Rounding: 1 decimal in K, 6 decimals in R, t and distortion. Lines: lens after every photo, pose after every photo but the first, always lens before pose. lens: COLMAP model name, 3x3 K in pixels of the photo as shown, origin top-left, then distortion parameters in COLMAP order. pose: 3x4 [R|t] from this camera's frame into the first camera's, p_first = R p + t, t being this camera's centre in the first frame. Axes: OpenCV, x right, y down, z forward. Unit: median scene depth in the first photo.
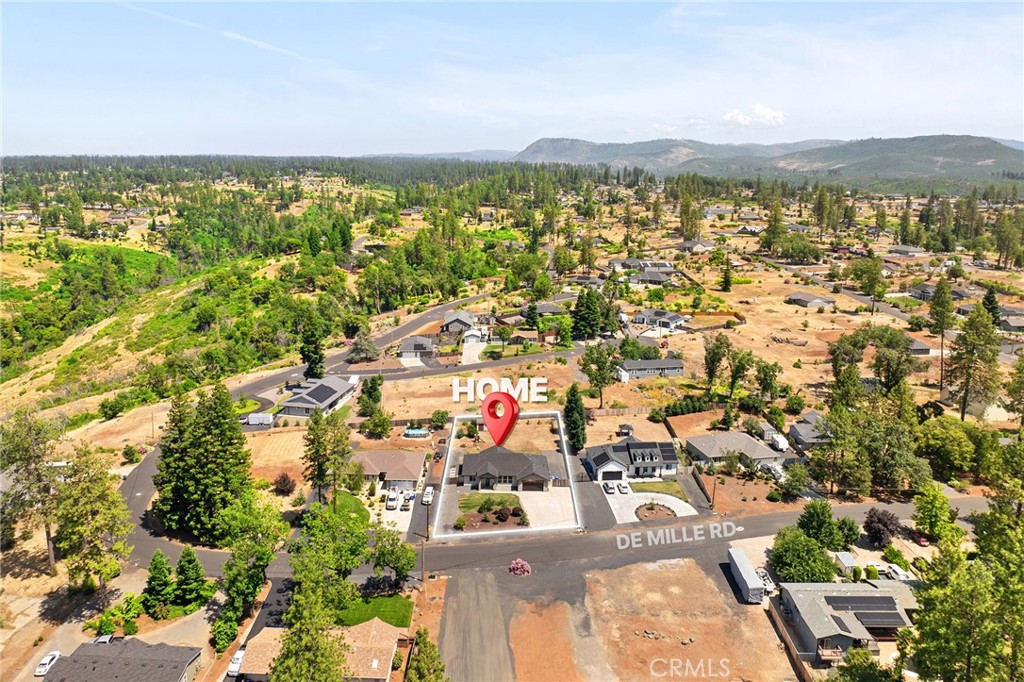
lens RADIAL K [[727.2, 0, 522.3], [0, 727.2, 342.1], [0, 0, 1]] dist [-0.008113, -0.005666]
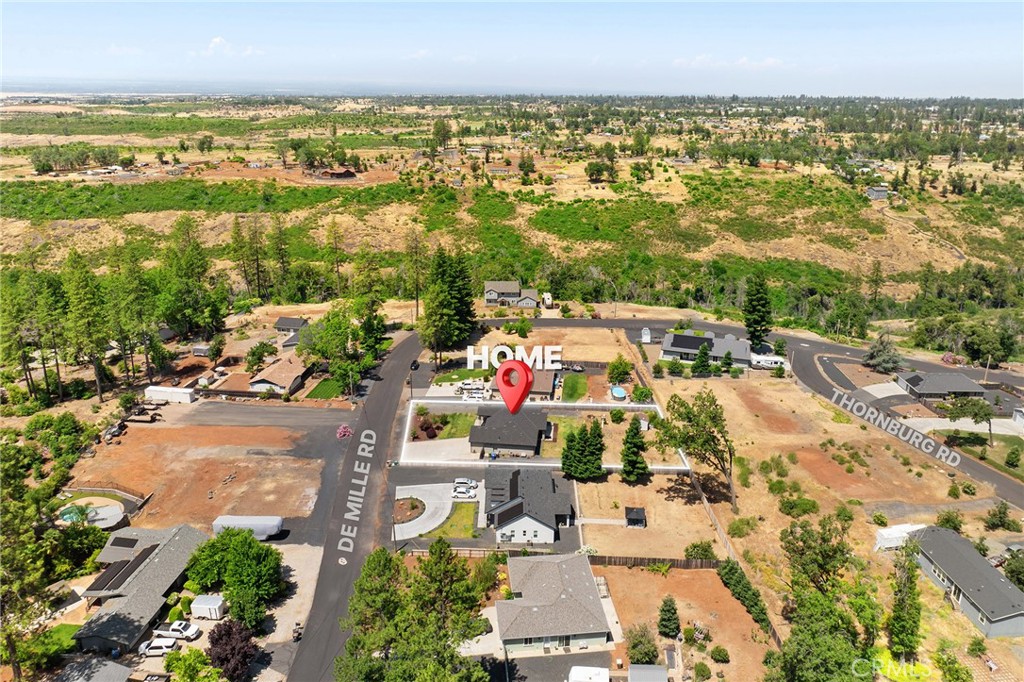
lens RADIAL K [[727.2, 0, 522.3], [0, 727.2, 342.1], [0, 0, 1]] dist [-0.008113, -0.005666]
pose [[-0.129625, 0.318394, -0.939054, 0.941884], [-0.248532, 0.906381, 0.341623, -0.291031], [0.959911, 0.277668, -0.038358, 1.126068]]
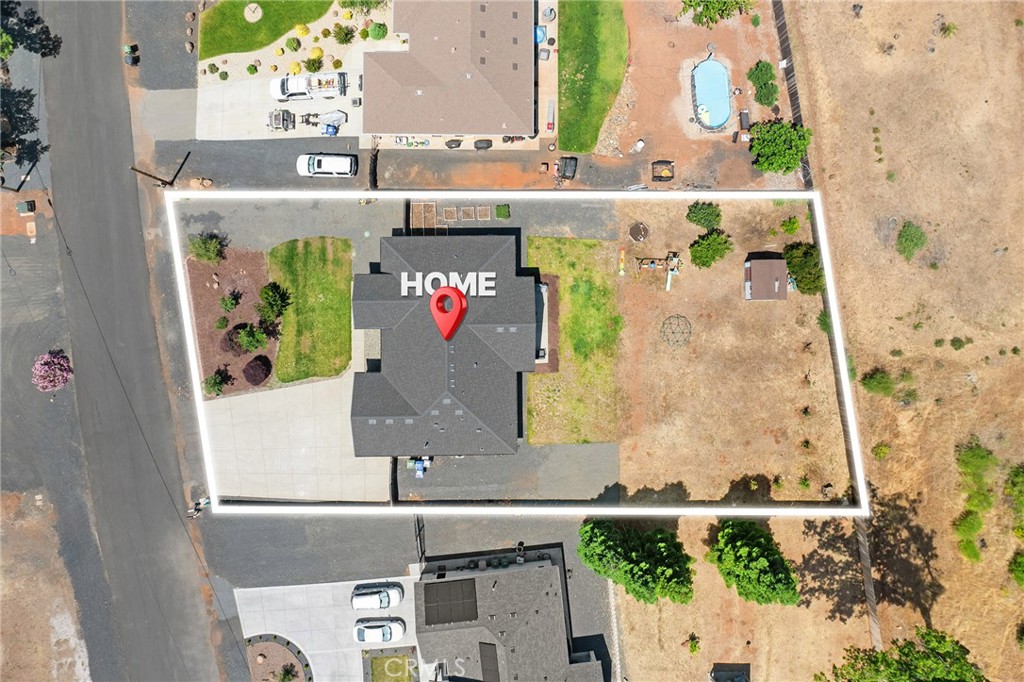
lens RADIAL K [[727.2, 0, 522.3], [0, 727.2, 342.1], [0, 0, 1]] dist [-0.008113, -0.005666]
pose [[-0.030069, 0.999455, -0.013642, -0.023179], [-0.248890, 0.005731, 0.968515, -0.237494], [0.968065, 0.032518, 0.248582, 1.040251]]
